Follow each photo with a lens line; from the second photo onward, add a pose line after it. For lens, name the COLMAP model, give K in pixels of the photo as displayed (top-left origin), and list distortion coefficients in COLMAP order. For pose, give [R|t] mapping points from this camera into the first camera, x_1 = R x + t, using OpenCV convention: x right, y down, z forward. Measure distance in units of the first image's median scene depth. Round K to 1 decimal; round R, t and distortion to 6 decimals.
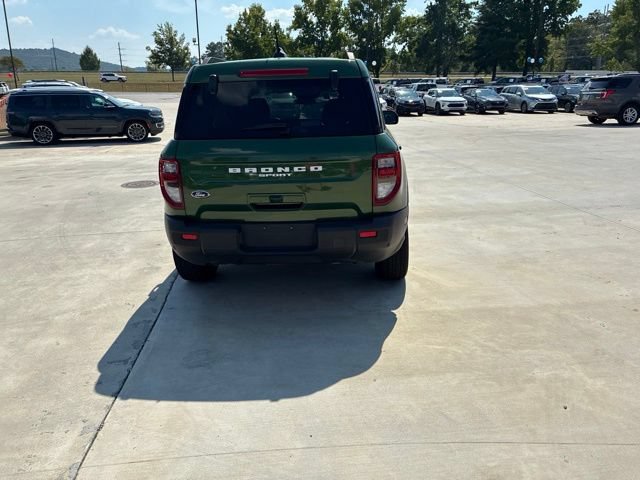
lens RADIAL K [[481.7, 0, 317.2], [0, 481.7, 241.1], [0, 0, 1]] dist [0.060521, -0.082000]
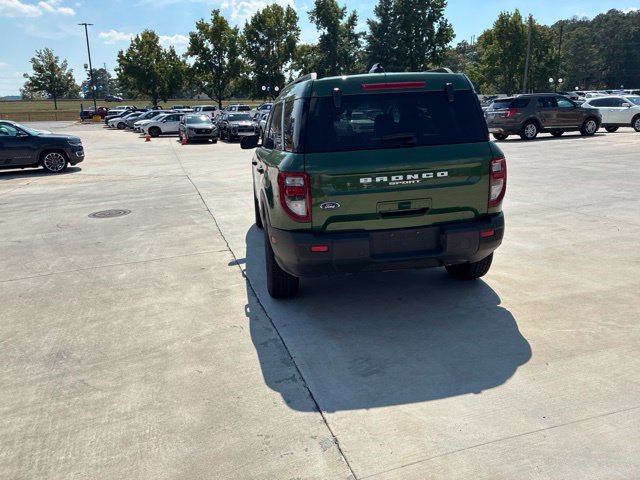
lens RADIAL K [[482.6, 0, 316.2], [0, 482.6, 240.8], [0, 0, 1]] dist [0.061618, -0.081459]
pose [[0.977137, -0.070018, 0.200753, -0.084938], [0.079940, 0.995925, -0.041743, 0.002896], [-0.197012, 0.056836, 0.978752, 0.004308]]
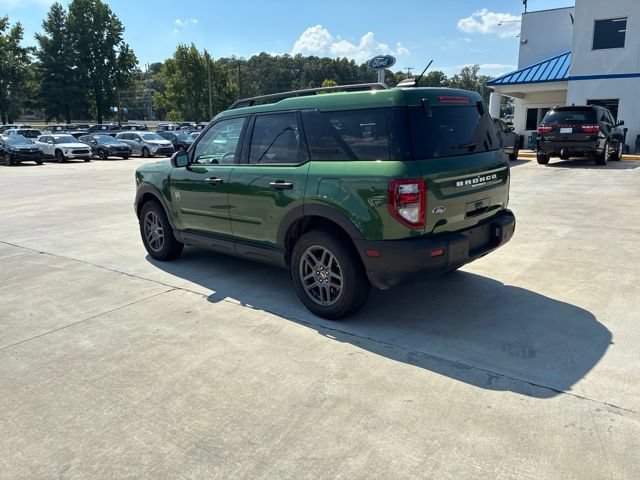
lens RADIAL K [[482.6, 0, 316.2], [0, 482.6, 240.8], [0, 0, 1]] dist [0.061618, -0.081459]
pose [[0.667342, -0.162079, 0.726901, -0.211893], [0.230282, 0.973108, 0.005563, -0.017665], [-0.708255, 0.163680, 0.686719, 0.086194]]
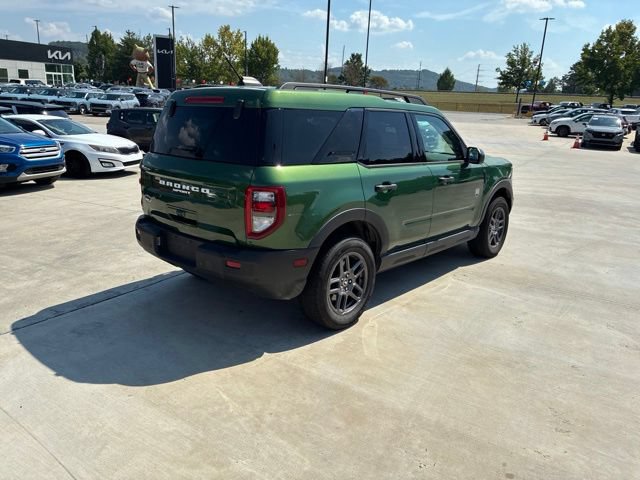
lens RADIAL K [[482.6, 0, 316.2], [0, 482.6, 240.8], [0, 0, 1]] dist [0.061618, -0.081459]
pose [[0.779471, 0.206812, -0.591316, 0.143641], [-0.229499, 0.972581, 0.037633, -0.024206], [0.582886, 0.106373, 0.805561, 0.053001]]
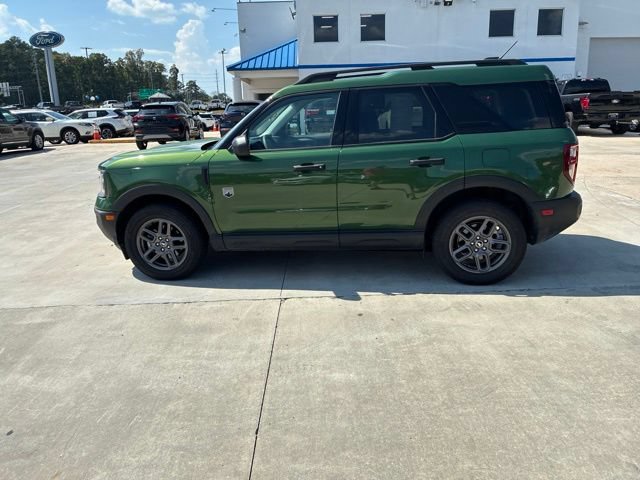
lens RADIAL K [[481.7, 0, 317.2], [0, 481.7, 241.1], [0, 0, 1]] dist [0.060521, -0.082000]
pose [[0.090185, -0.253264, 0.963184, -0.276453], [0.330380, 0.919969, 0.210966, -0.072673], [-0.939530, 0.299190, 0.166641, 0.262080]]
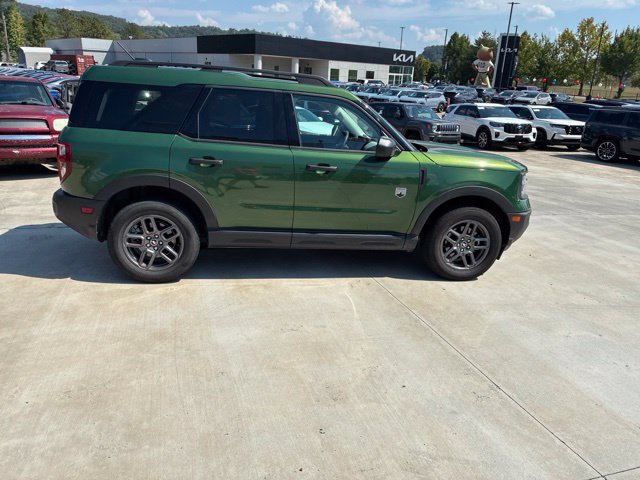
lens RADIAL K [[482.6, 0, 316.2], [0, 482.6, 240.8], [0, 0, 1]] dist [0.061618, -0.081459]
pose [[0.210533, 0.313512, -0.925951, 0.258959], [-0.343993, 0.910362, 0.230020, -0.079546], [0.915065, 0.270094, 0.299508, 0.225062]]
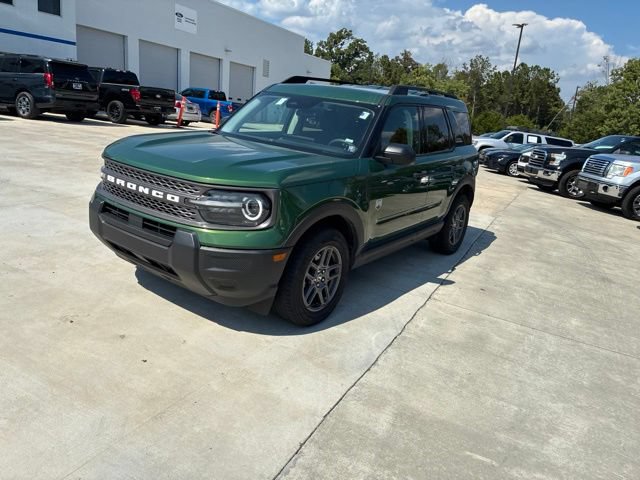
lens RADIAL K [[479.3, 0, 316.0], [0, 479.3, 240.9], [0, 0, 1]] dist [0.055783, -0.080281]
pose [[-0.842019, -0.210171, 0.496821, -0.140002], [0.074409, 0.866928, 0.492849, -0.149998], [-0.534291, 0.451956, -0.714331, 0.501385]]
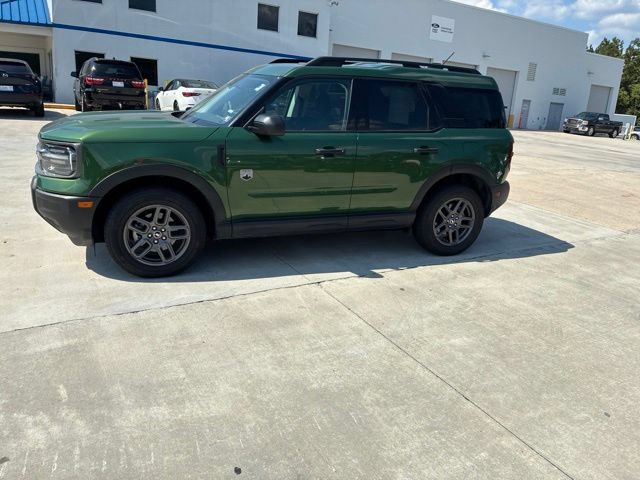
lens RADIAL K [[481.5, 0, 319.2], [0, 481.5, 236.5], [0, 0, 1]] dist [0.063745, -0.086736]
pose [[-0.431485, -0.267405, 0.861577, -0.255887], [0.208624, 0.899591, 0.383683, -0.108843], [-0.877665, 0.345299, -0.332373, 0.382656]]
